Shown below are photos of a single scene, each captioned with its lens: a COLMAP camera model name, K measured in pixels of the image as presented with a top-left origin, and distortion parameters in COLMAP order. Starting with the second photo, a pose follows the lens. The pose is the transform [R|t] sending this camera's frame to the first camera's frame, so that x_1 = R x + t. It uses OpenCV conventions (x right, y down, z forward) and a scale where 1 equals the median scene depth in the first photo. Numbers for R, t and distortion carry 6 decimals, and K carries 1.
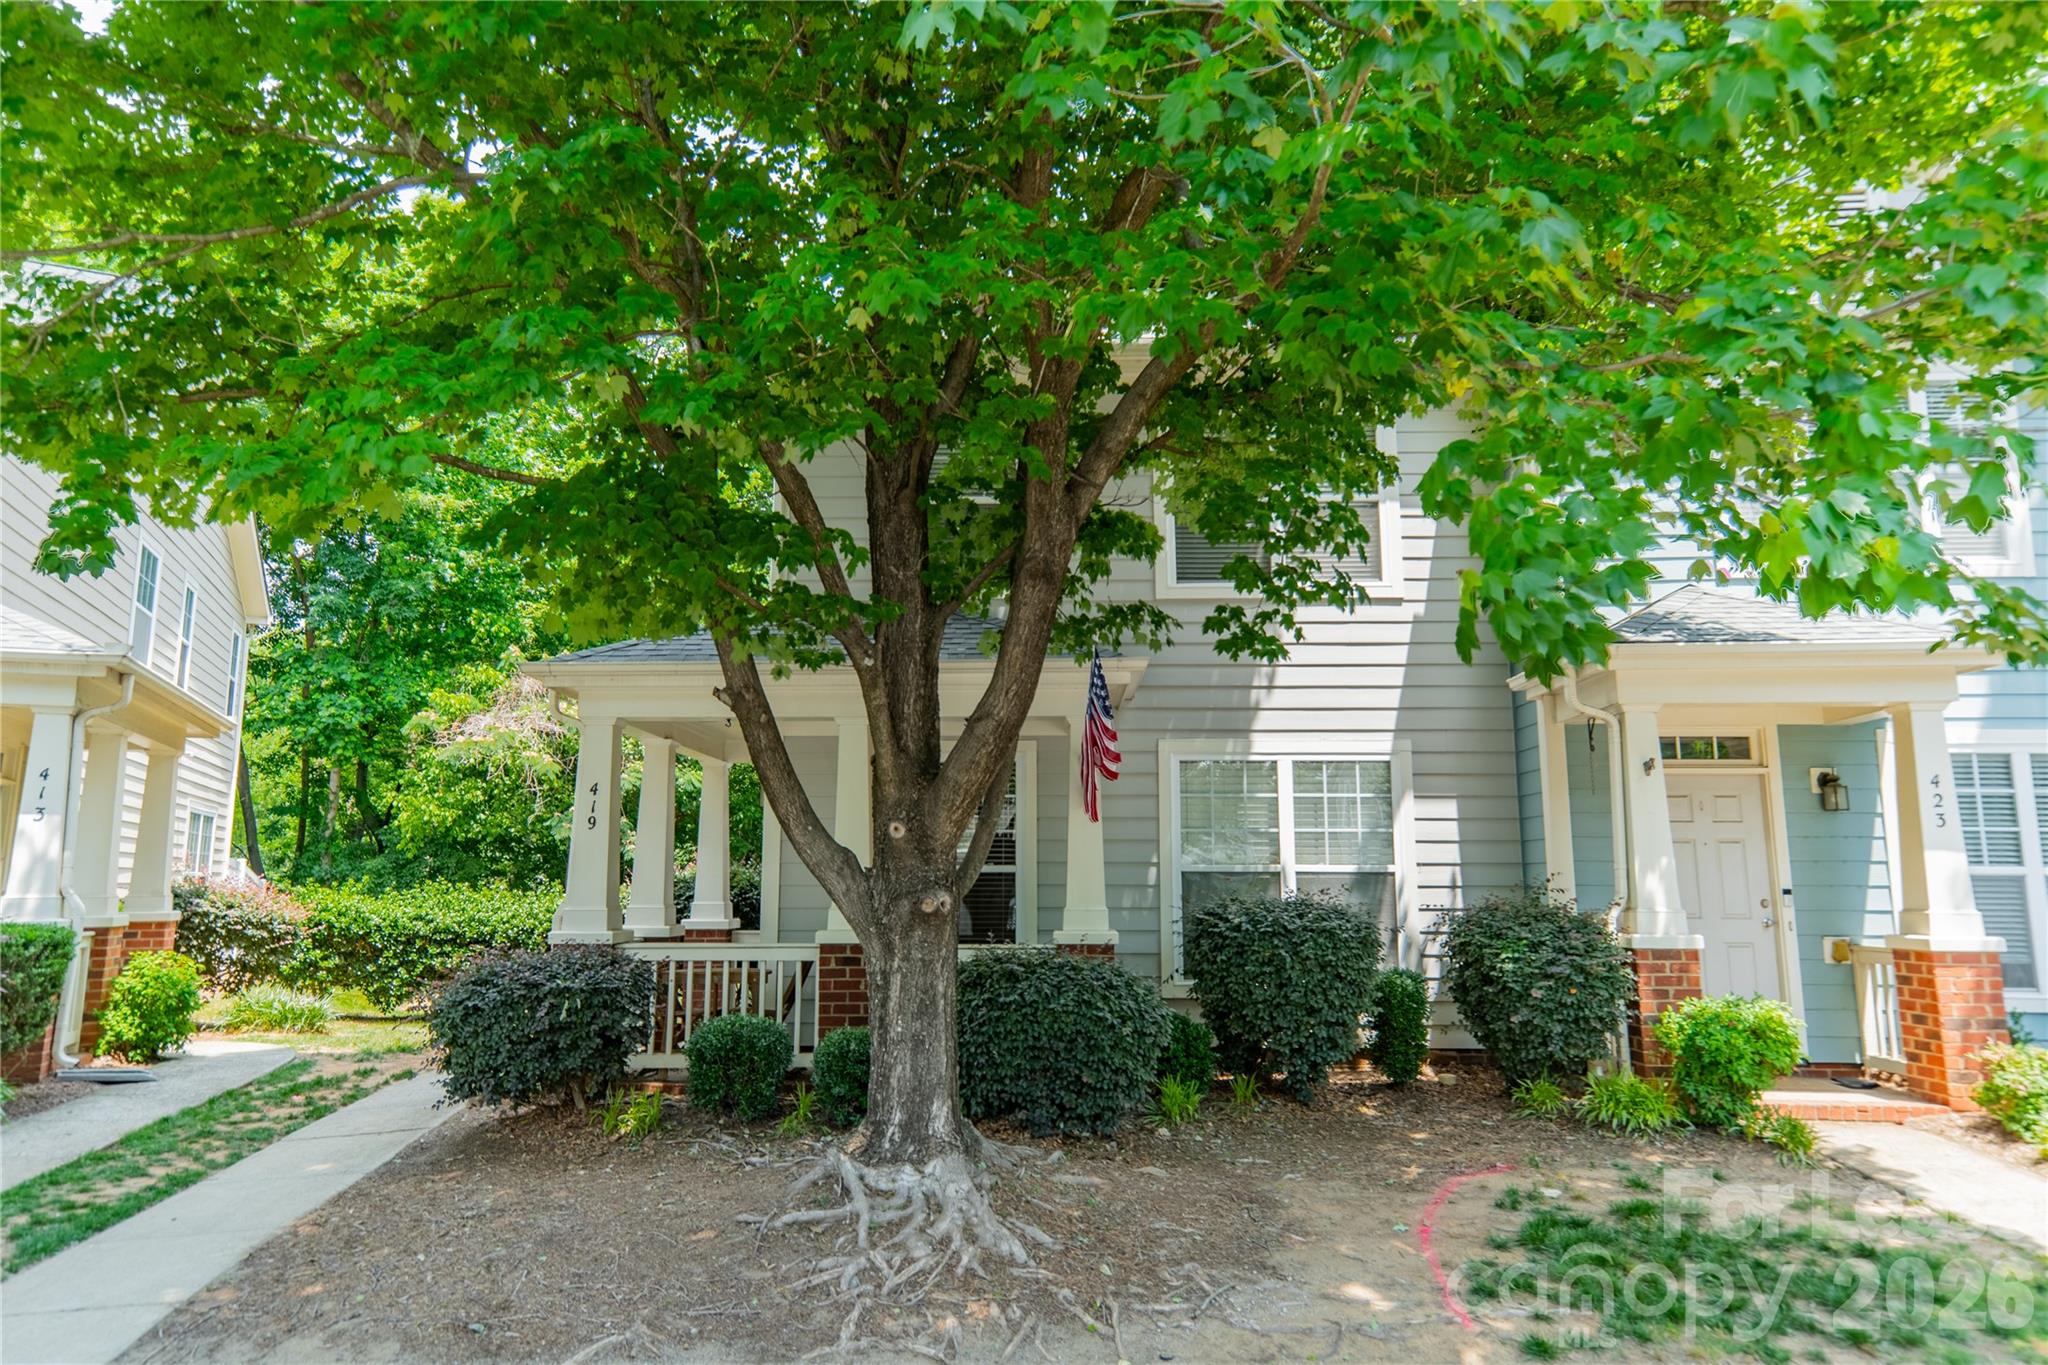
lens RADIAL K [[1335.8, 0, 1024.0], [0, 1335.8, 682.5], [0, 0, 1]] dist [0.000620, 0.039582]
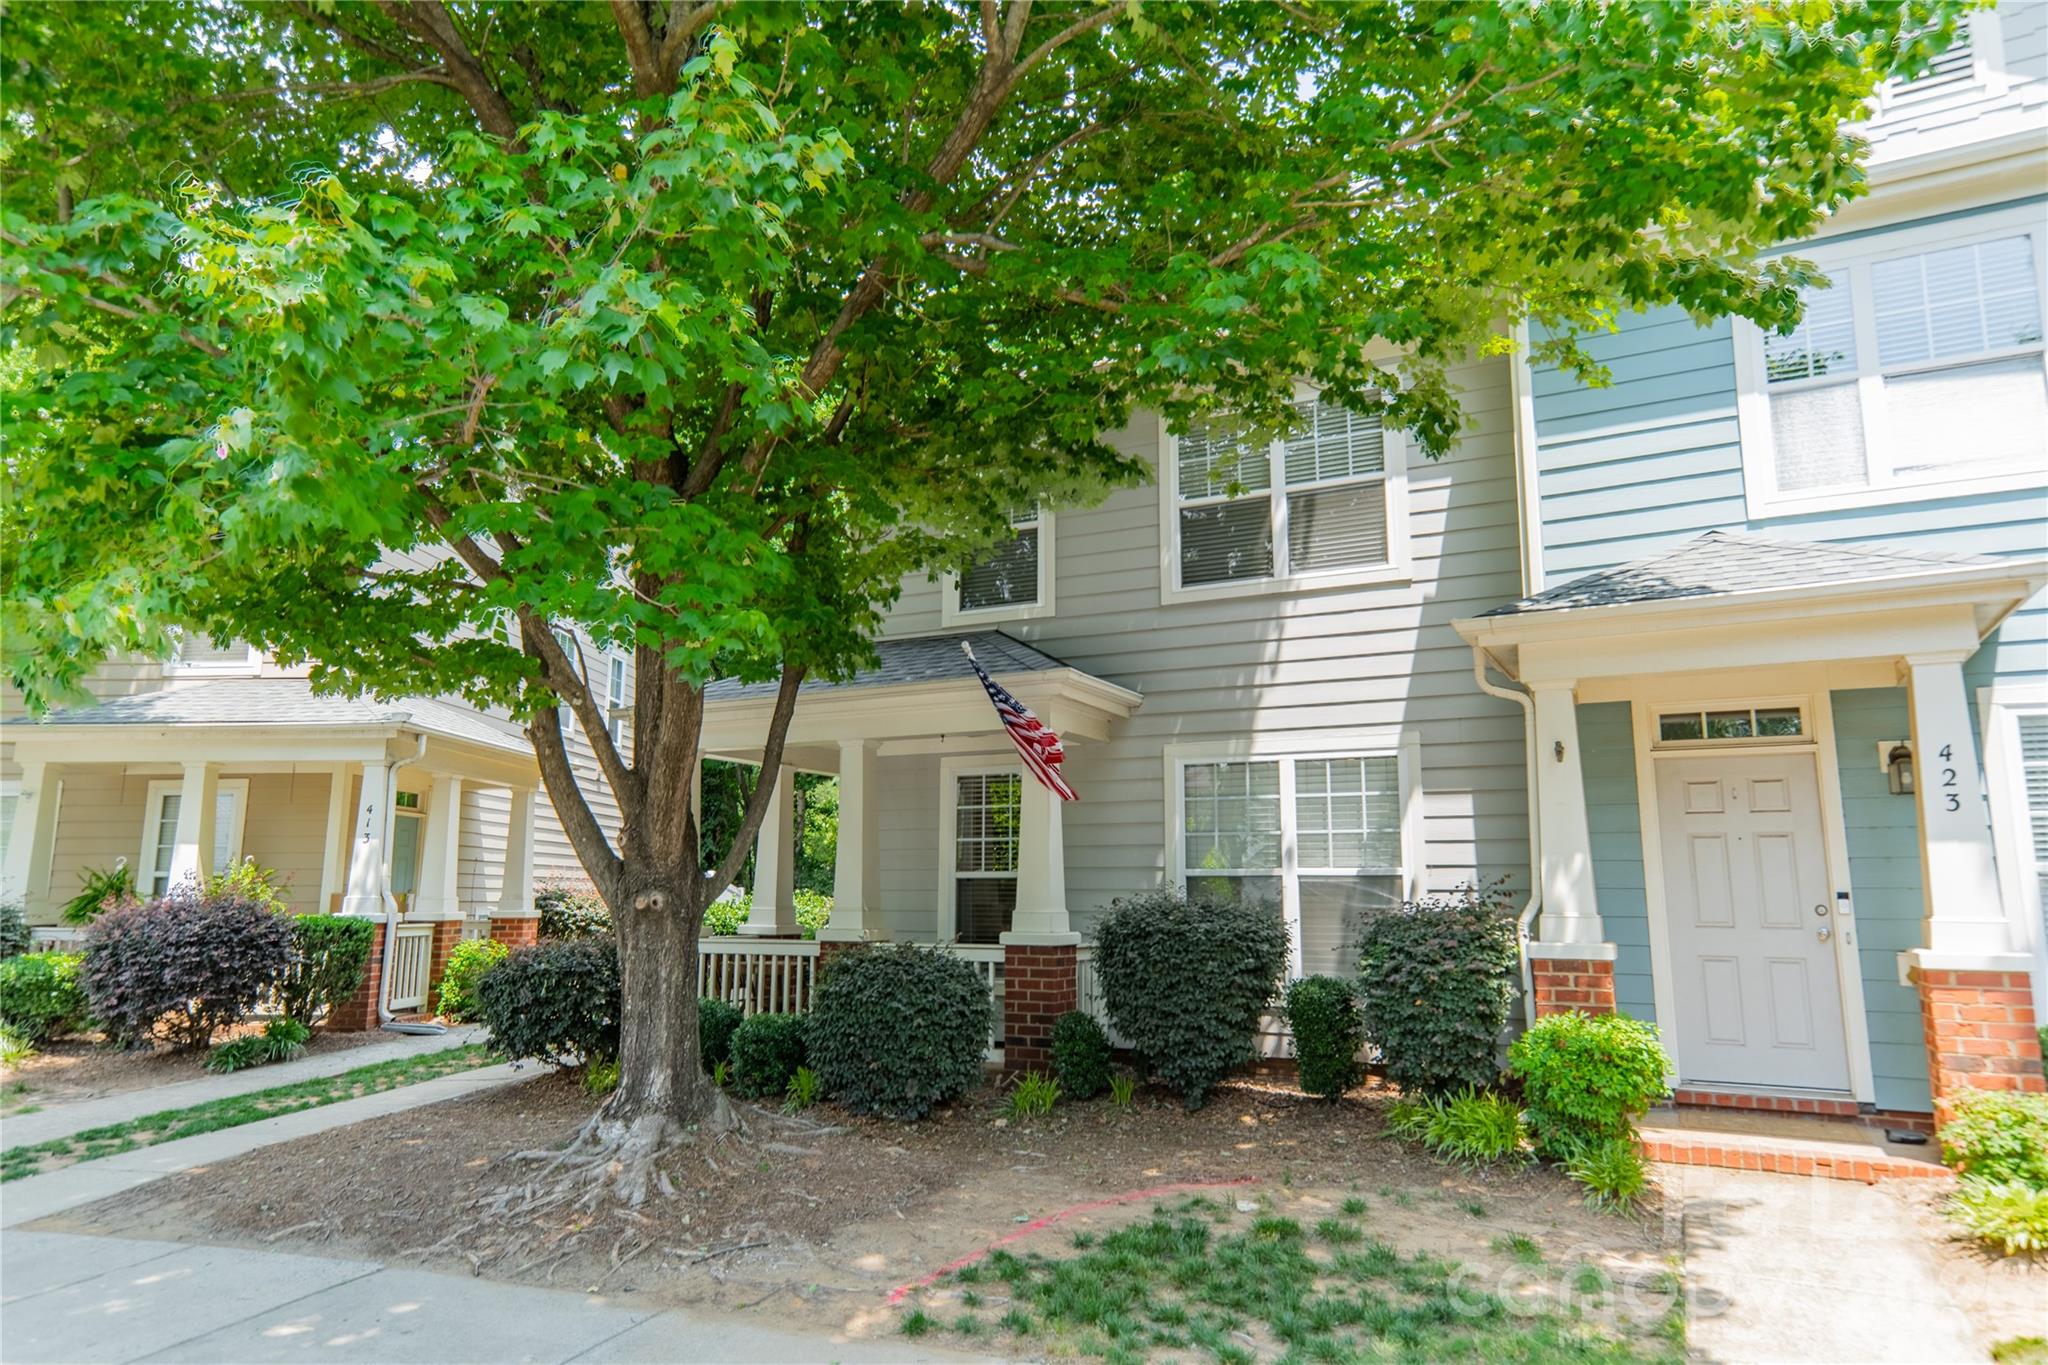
lens RADIAL K [[1335.8, 0, 1024.0], [0, 1335.8, 682.5], [0, 0, 1]] dist [0.000620, 0.039582]
pose [[0.897774, -0.069005, -0.435018, 0.452210], [0.065242, 0.997590, -0.023598, 0.012911], [0.435598, -0.007196, 0.900112, 0.048652]]
